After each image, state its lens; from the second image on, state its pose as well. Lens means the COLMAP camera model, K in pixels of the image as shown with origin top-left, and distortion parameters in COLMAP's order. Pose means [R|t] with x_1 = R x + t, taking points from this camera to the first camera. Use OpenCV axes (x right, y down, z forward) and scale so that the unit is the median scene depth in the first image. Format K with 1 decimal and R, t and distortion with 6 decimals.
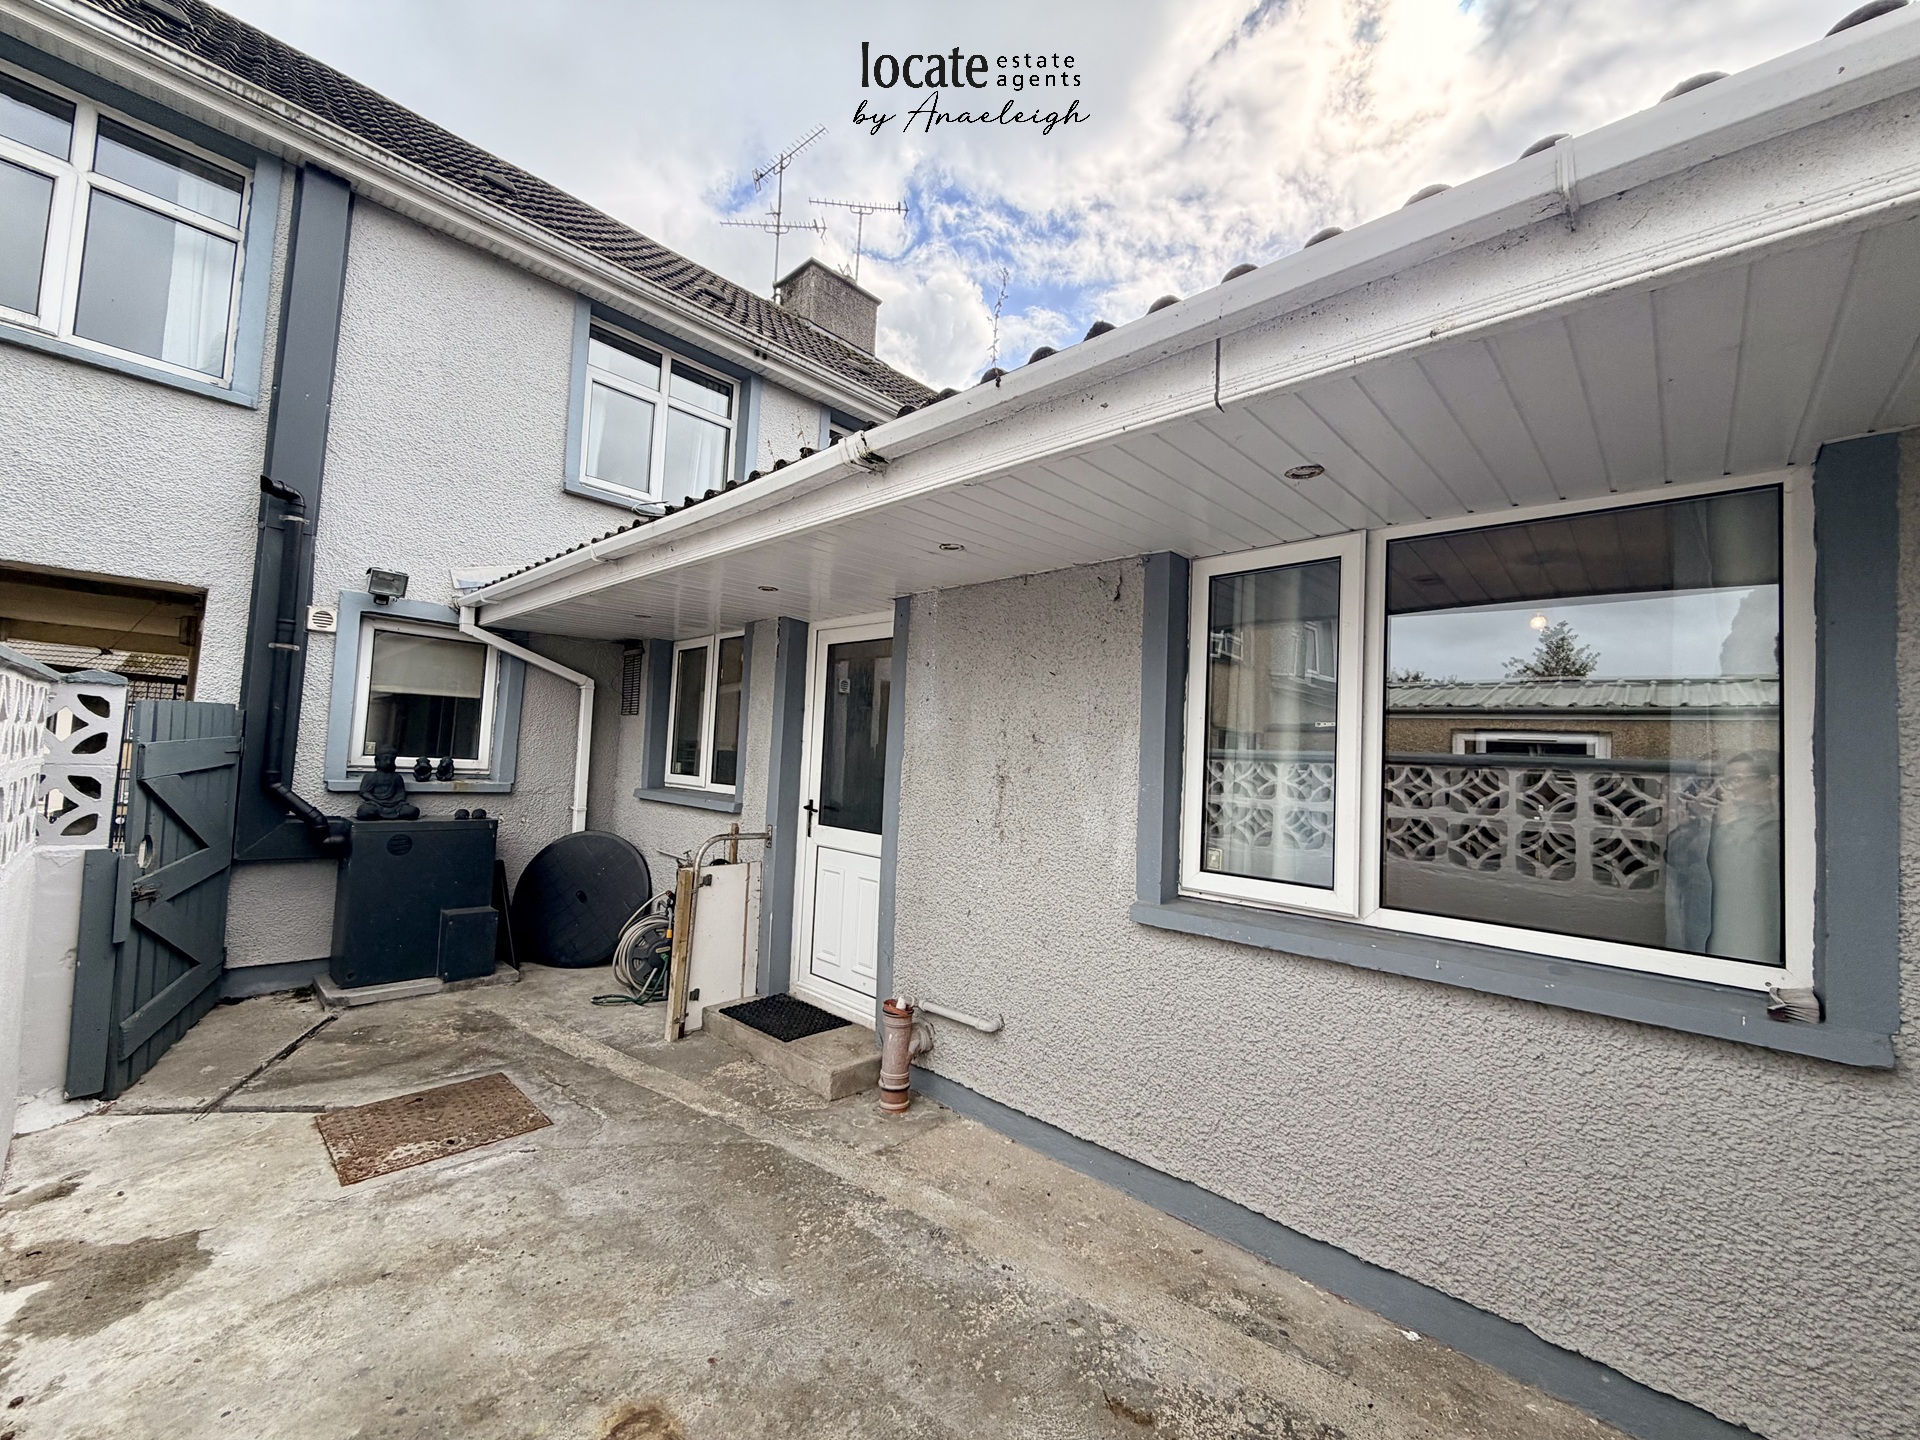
lens RADIAL K [[768.0, 0, 959.4], [0, 768.0, 719.1], [0, 0, 1]] dist [0.000841, 0.000280]
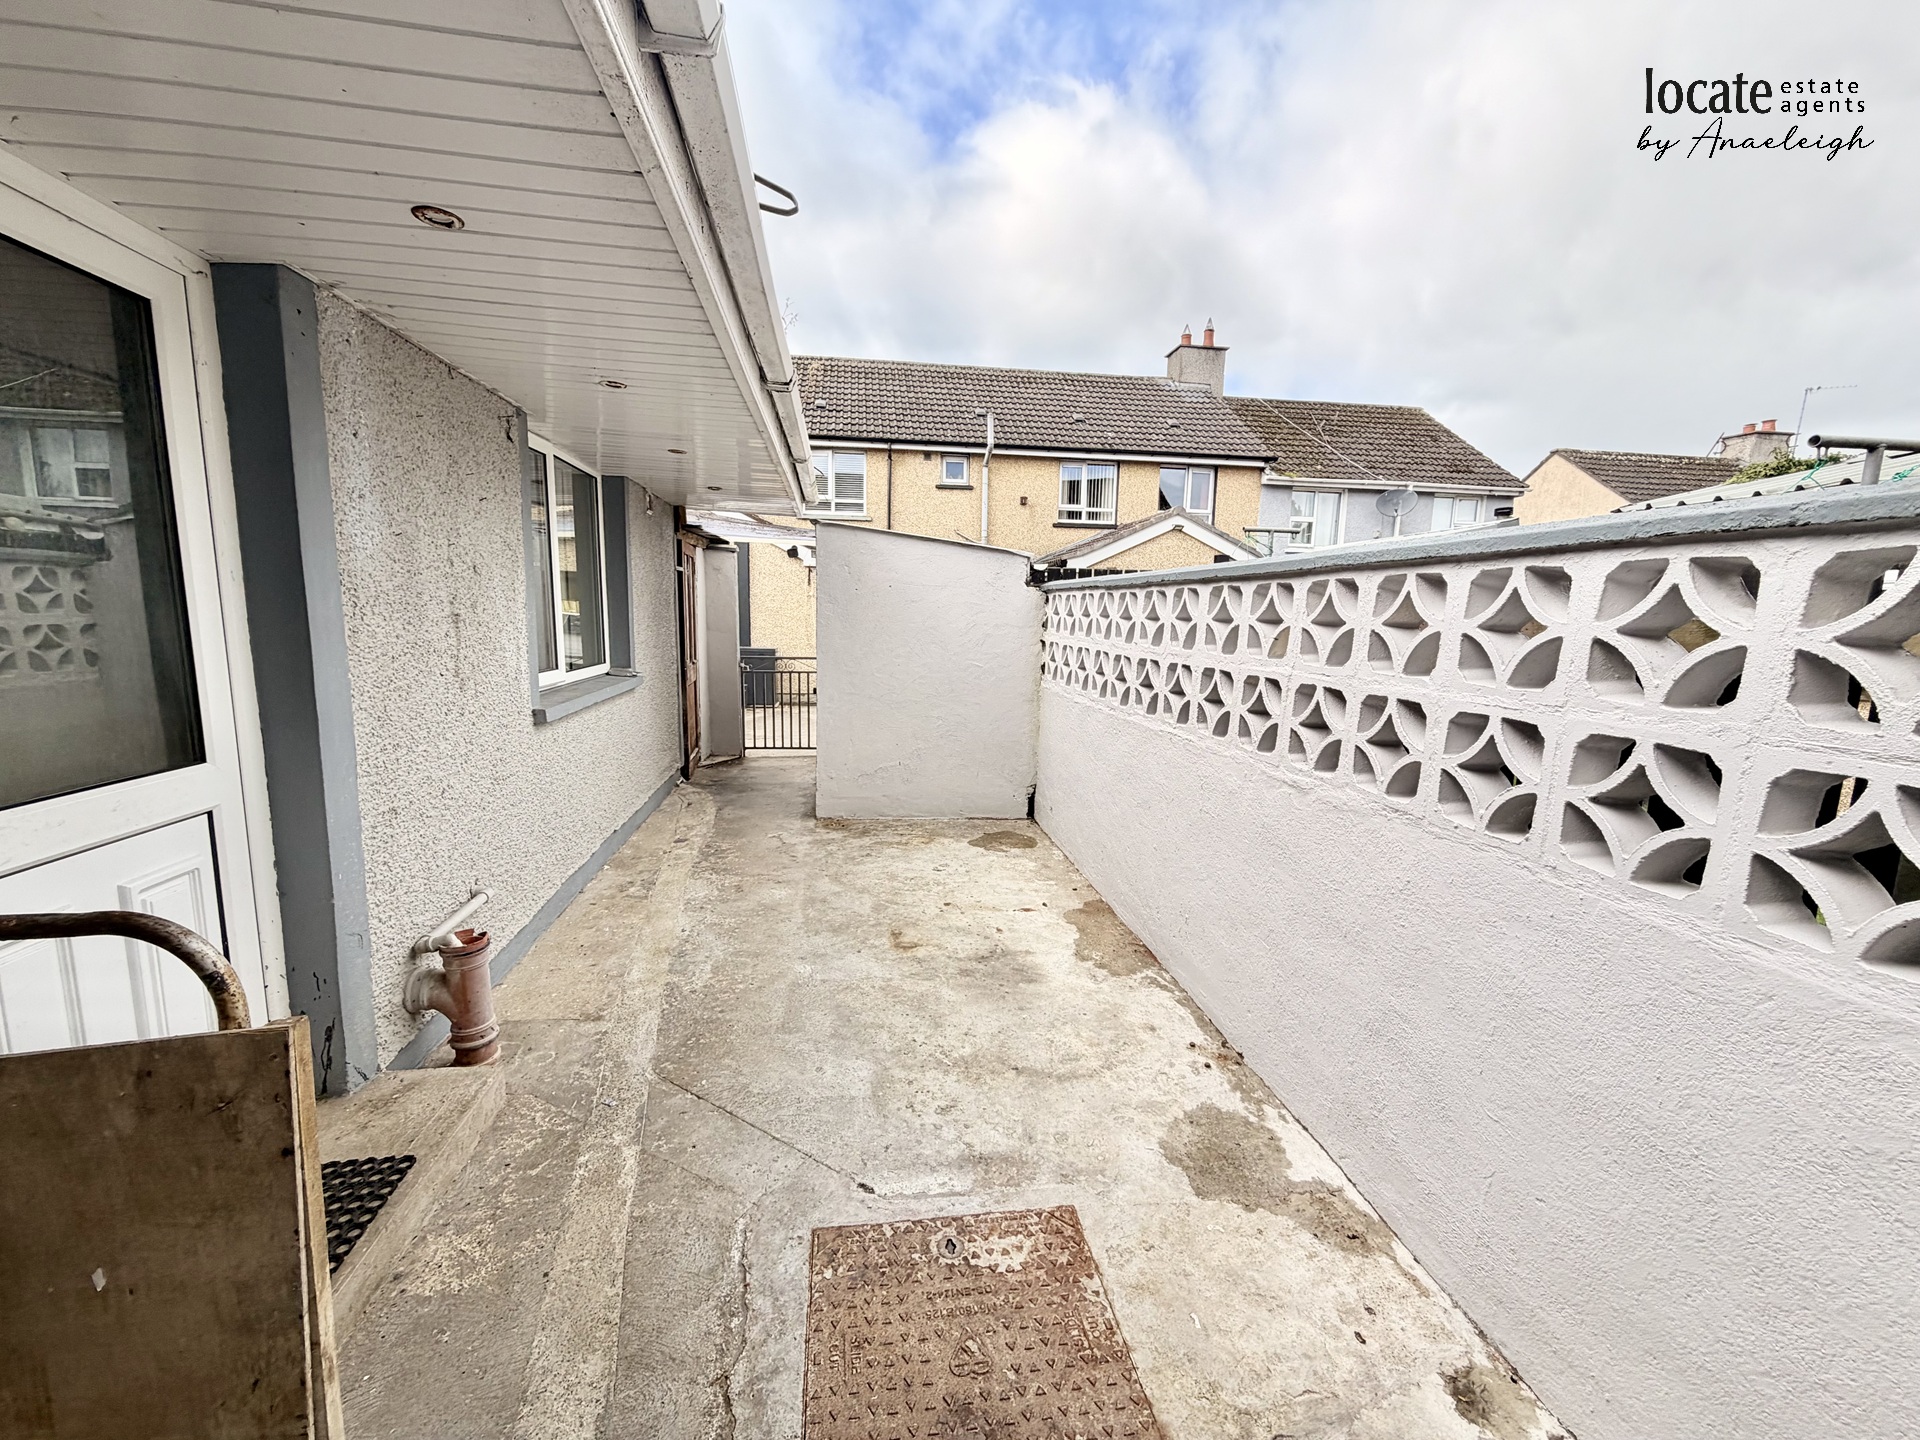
lens RADIAL K [[768.0, 0, 956.6], [0, 768.0, 722.8], [0, 0, 1]] dist [0.000841, 0.000280]
pose [[-0.784945, -0.153431, 0.600267, -1.117833], [-0.092507, 0.987015, 0.131319, 0.040205], [-0.612621, 0.047549, -0.788945, 1.684732]]
